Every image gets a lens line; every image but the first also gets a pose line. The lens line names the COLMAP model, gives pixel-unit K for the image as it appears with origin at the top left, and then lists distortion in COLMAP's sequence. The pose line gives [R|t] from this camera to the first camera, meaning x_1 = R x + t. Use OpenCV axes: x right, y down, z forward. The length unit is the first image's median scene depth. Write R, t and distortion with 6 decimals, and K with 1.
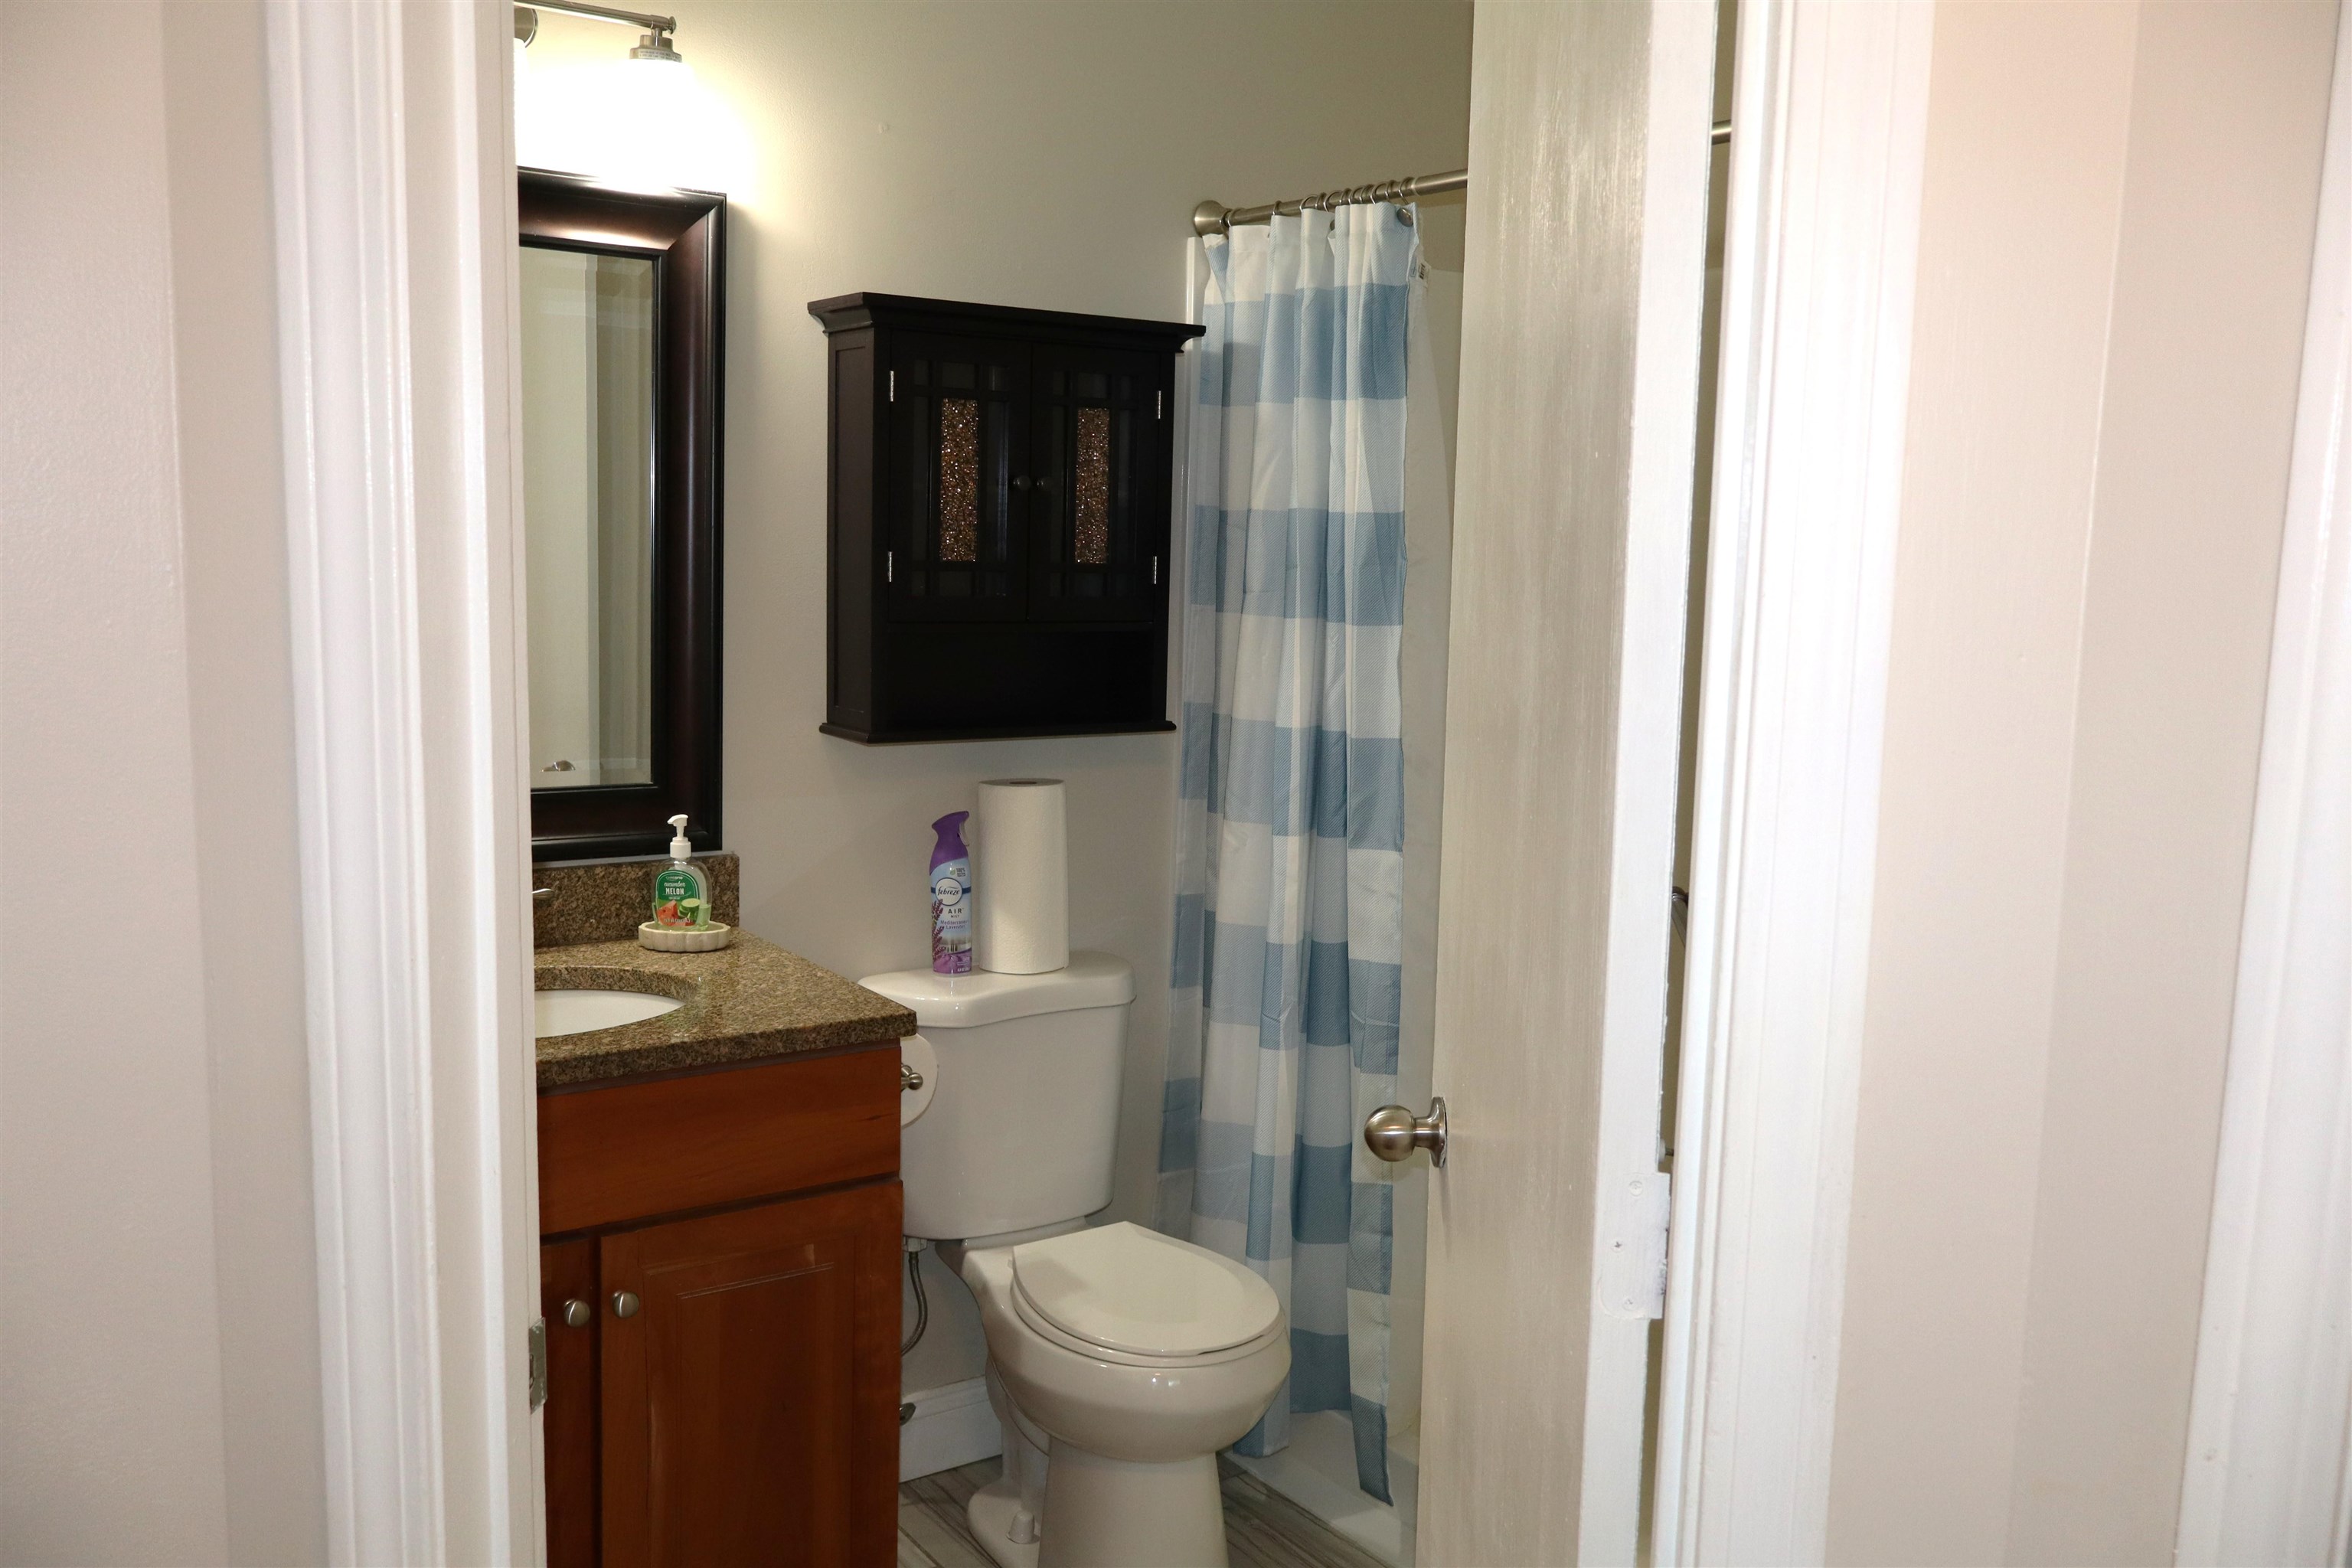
lens RADIAL K [[1954.1, 0, 1176.0], [0, 1954.1, 784.0], [0, 0, 1]] dist [-0.008731, -0.002555]
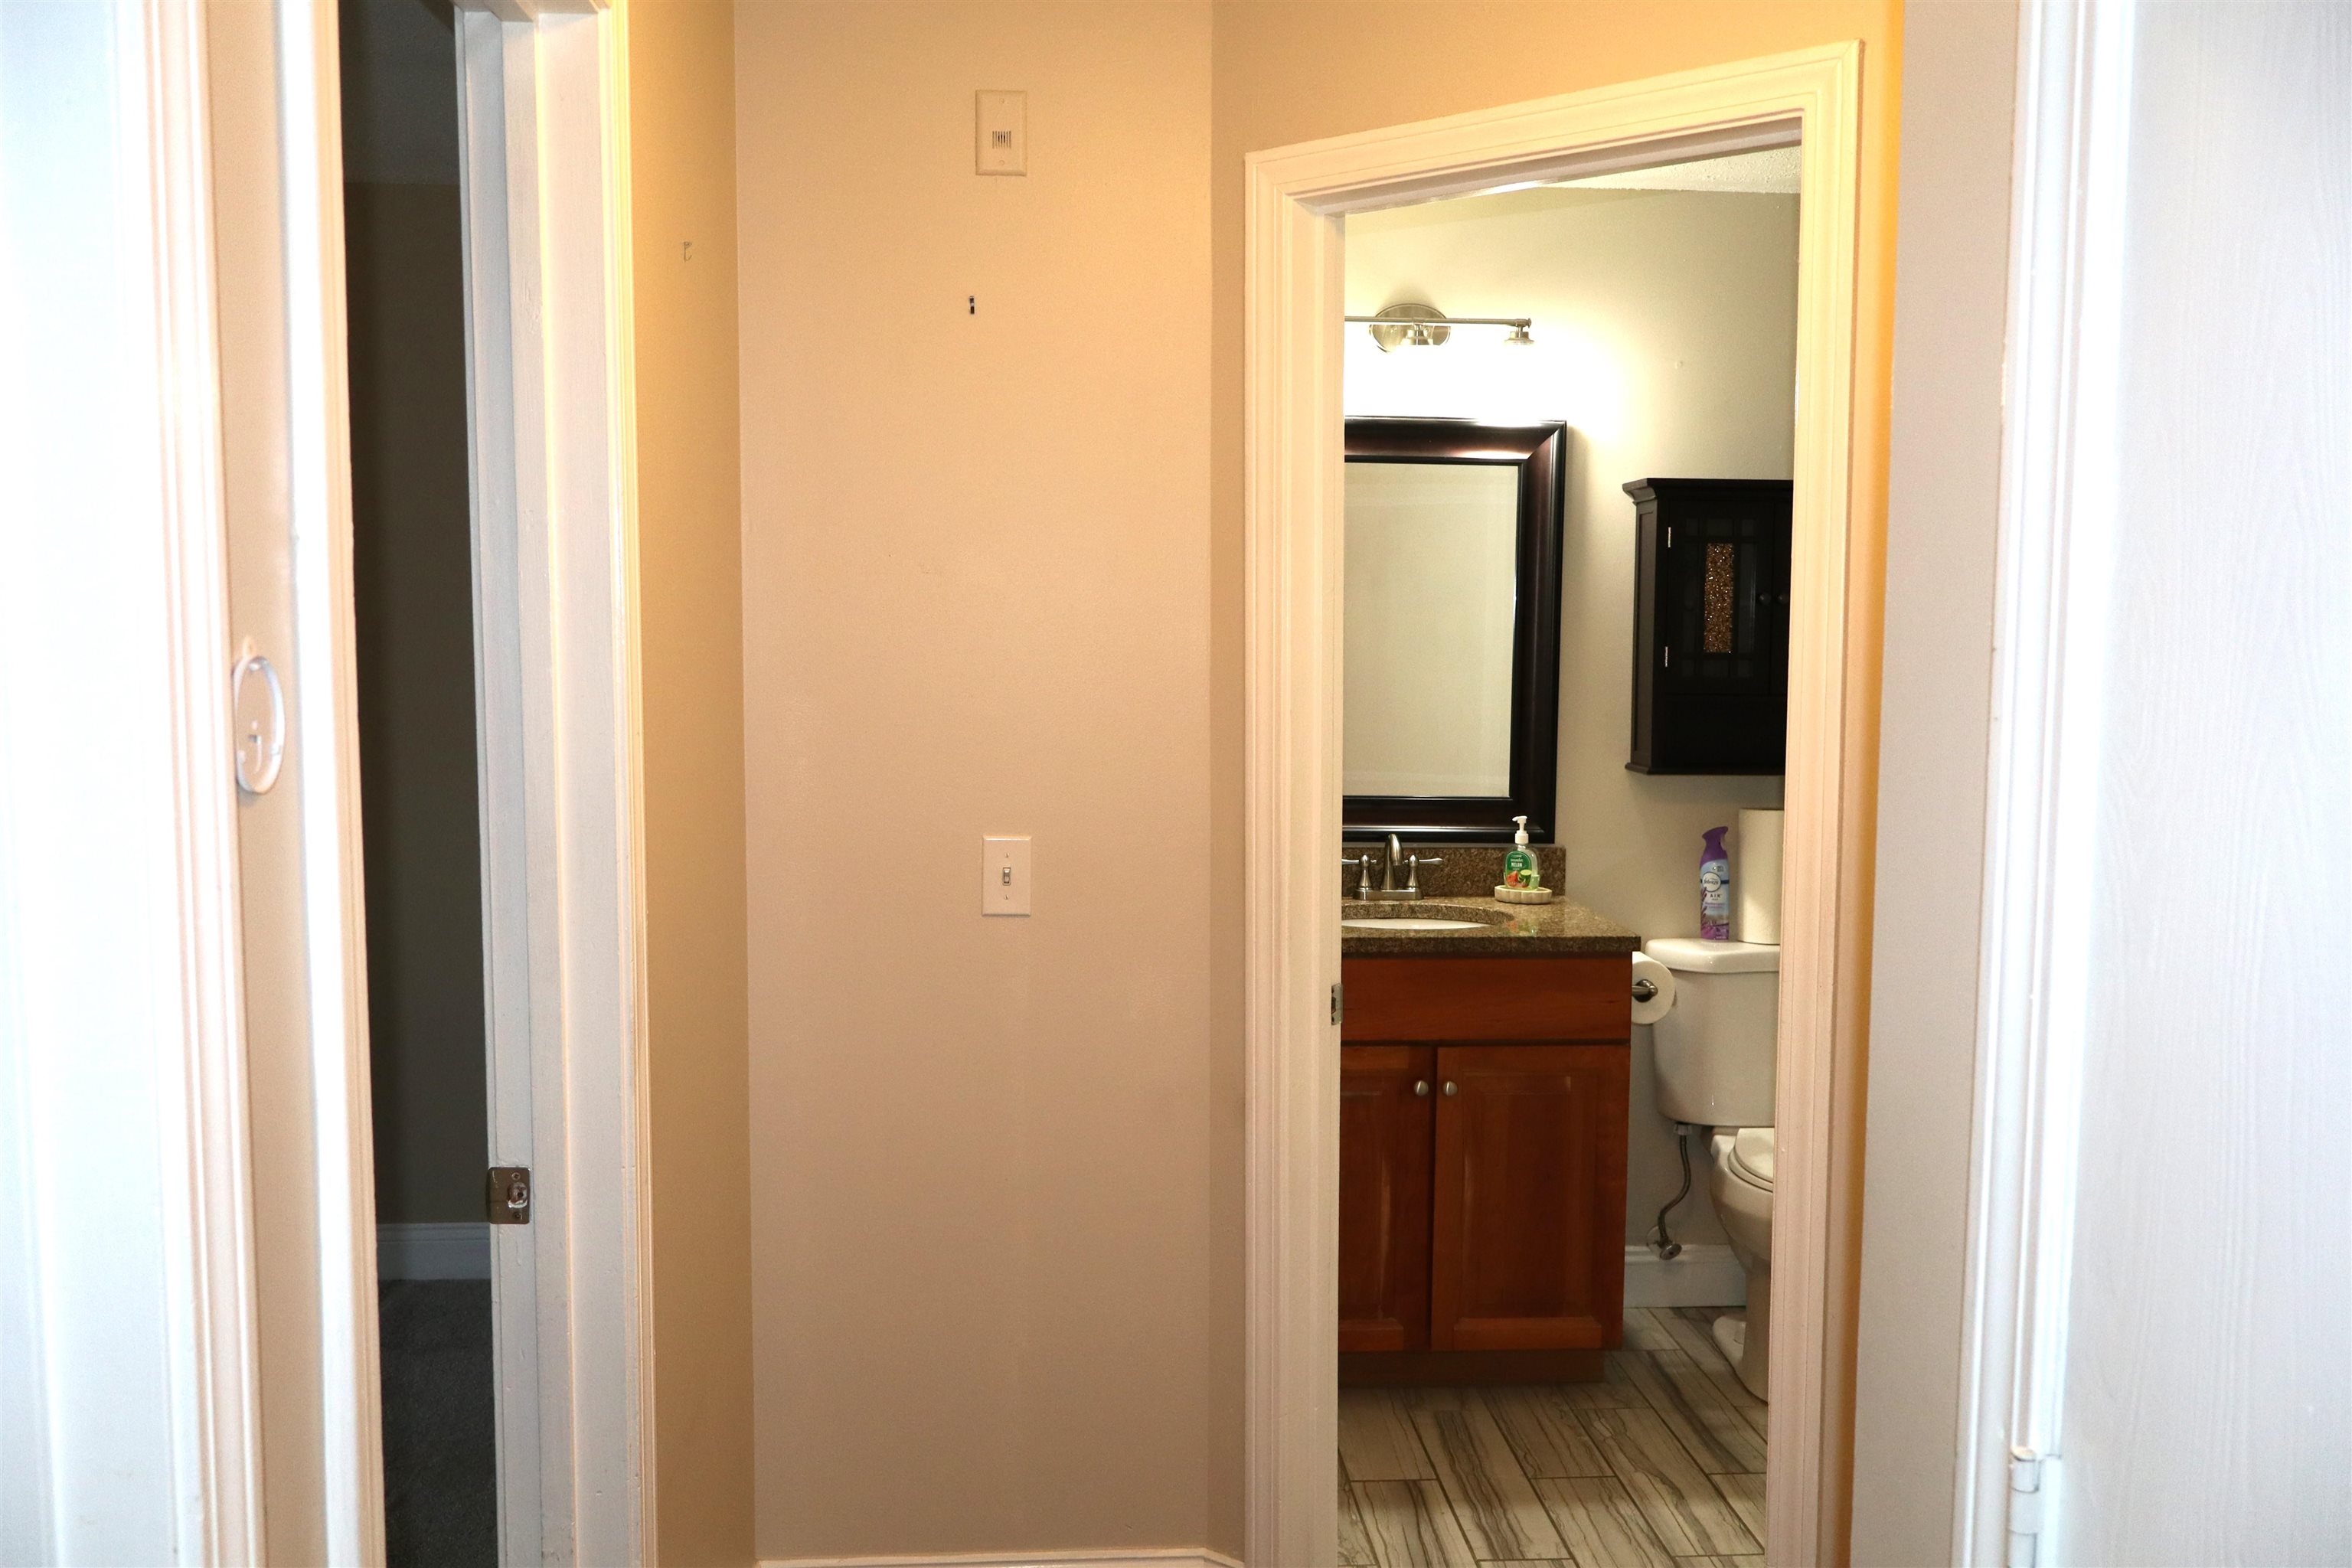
lens RADIAL K [[2016.0, 0, 1176.0], [0, 2016.0, 784.0], [0, 0, 1]] dist [-0.001999, 0.002607]
pose [[0.860279, 0.018050, -0.509505, 0.323620], [-0.050146, 0.997523, -0.049331, 0.082298], [0.507352, 0.067989, 0.859053, -0.518109]]
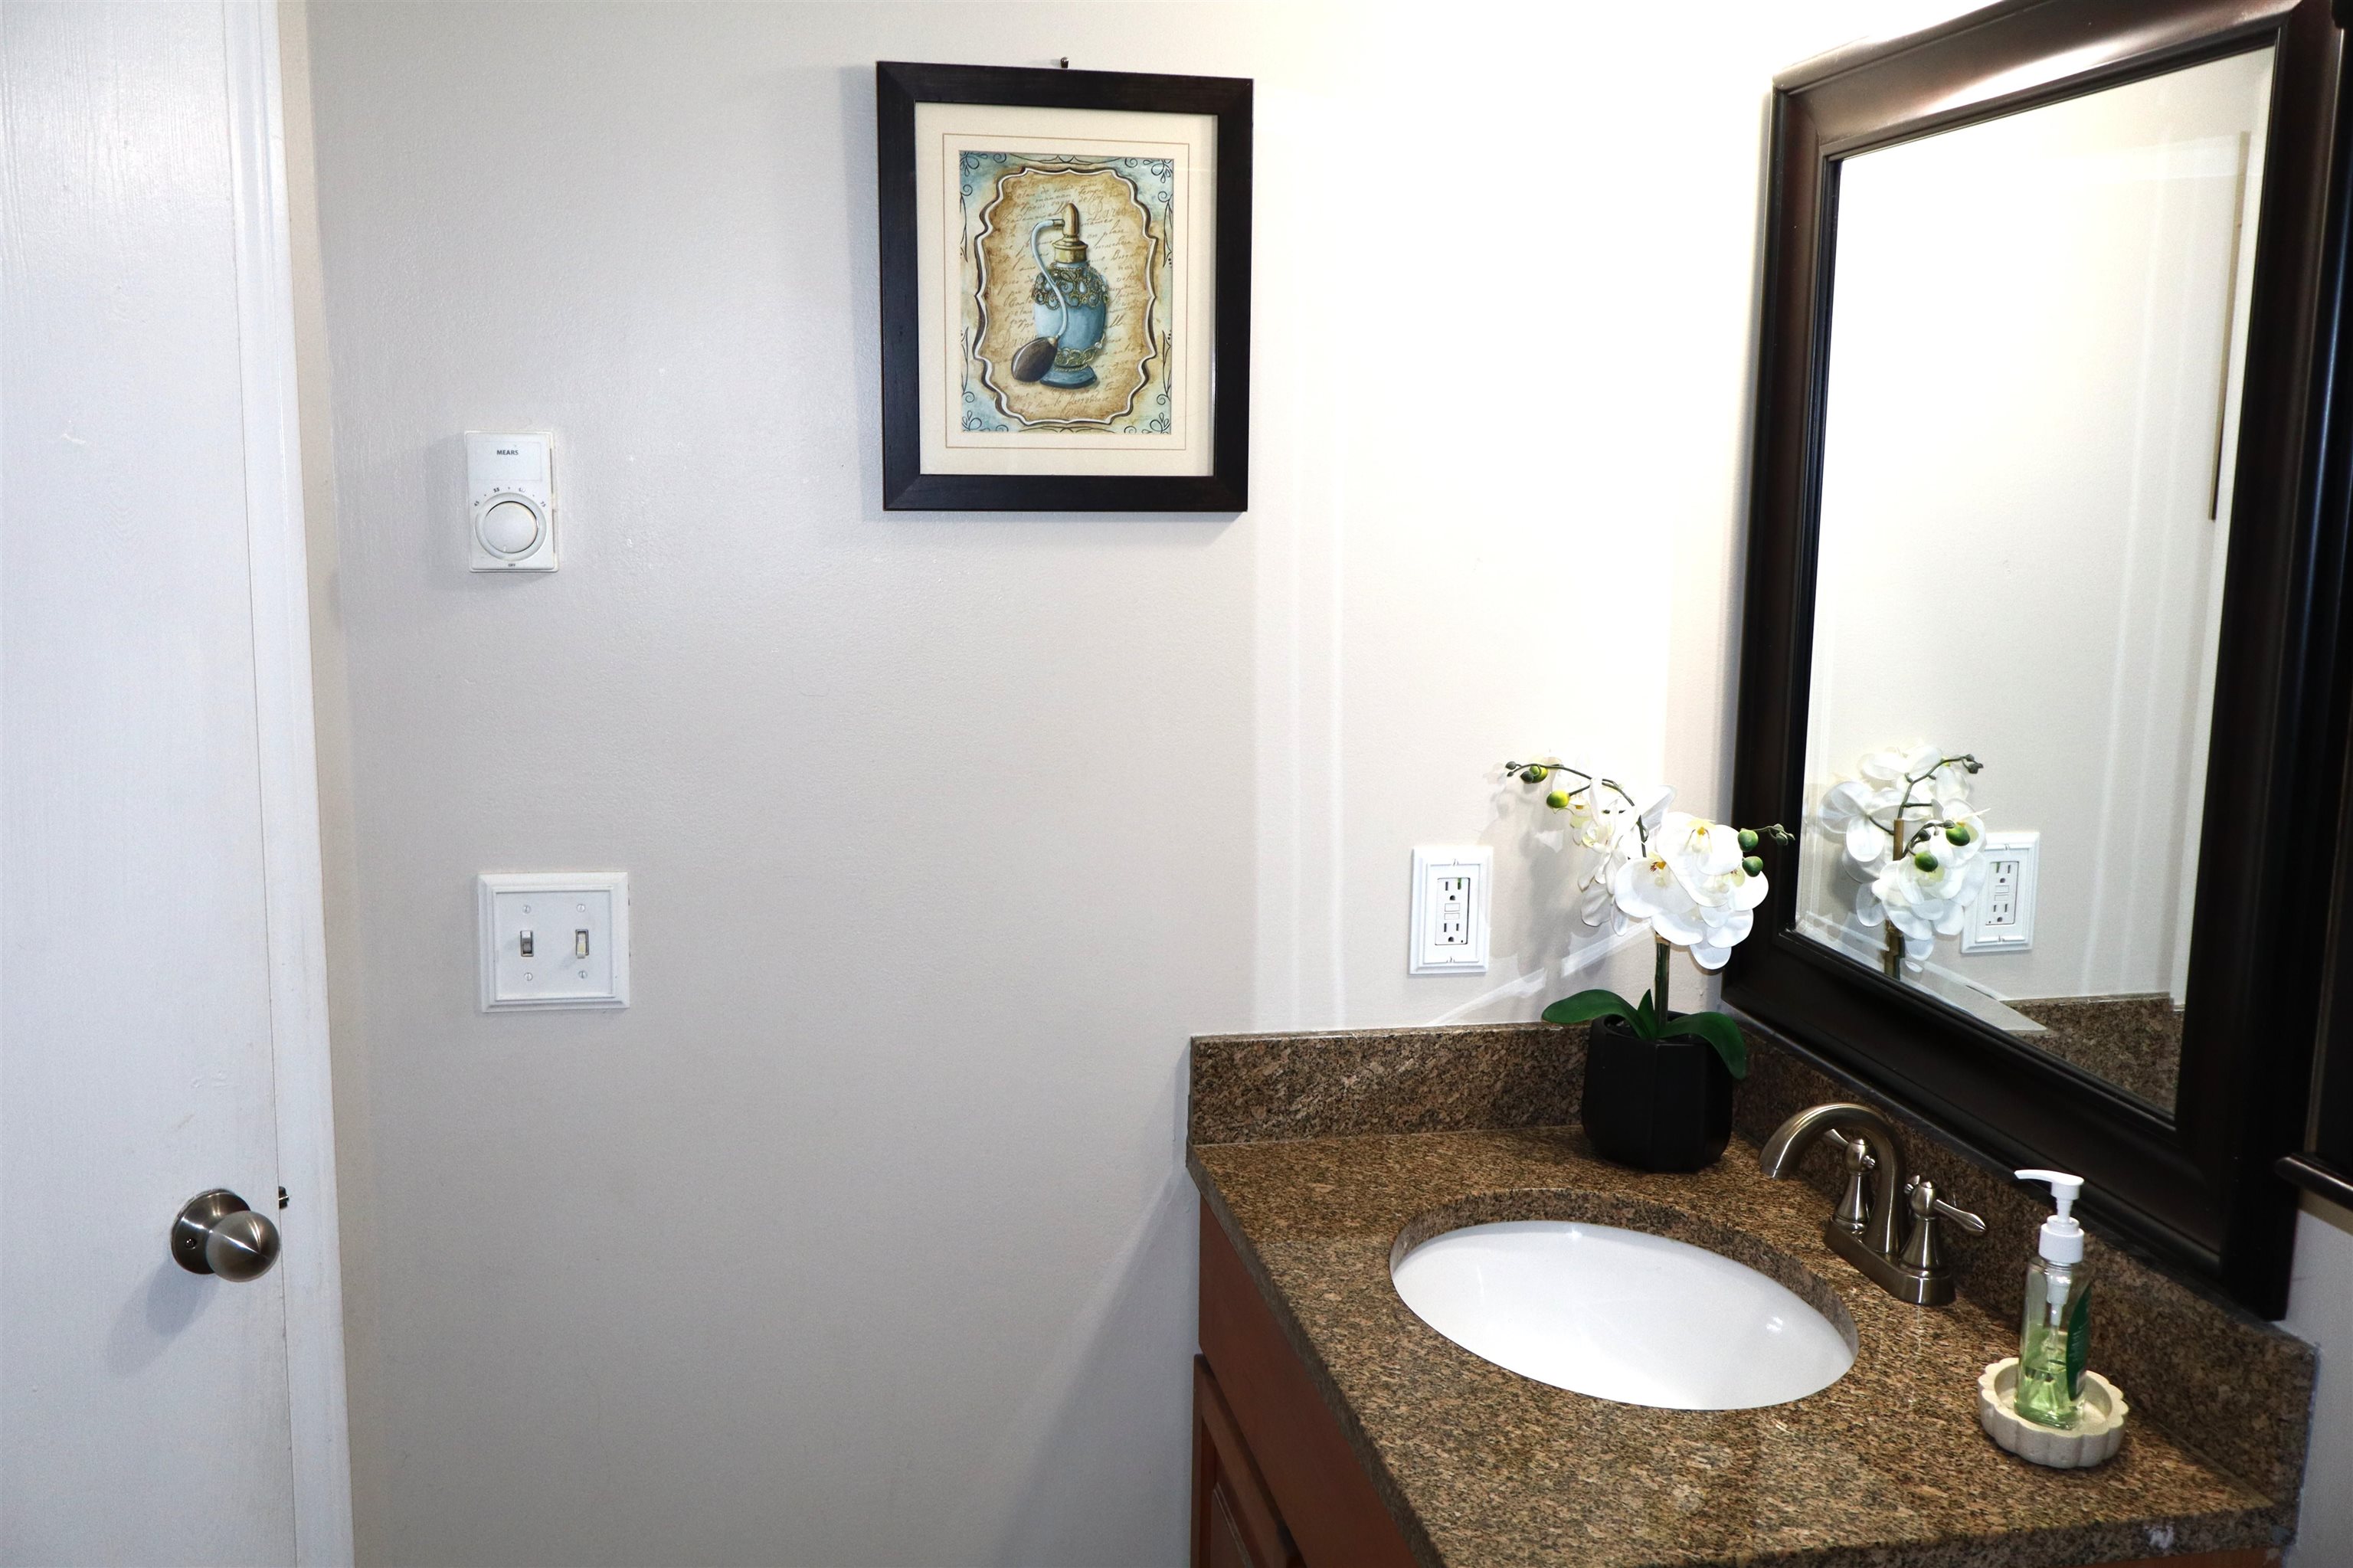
lens RADIAL K [[2016.9, 0, 1176.5], [0, 2016.9, 784.0], [0, 0, 1]] dist [-0.001999, 0.002607]
pose [[-0.390216, 0.098982, -0.915387, 0.294400], [-0.154626, 0.973039, 0.171131, -0.132706], [0.907646, 0.208321, -0.364391, 0.944697]]
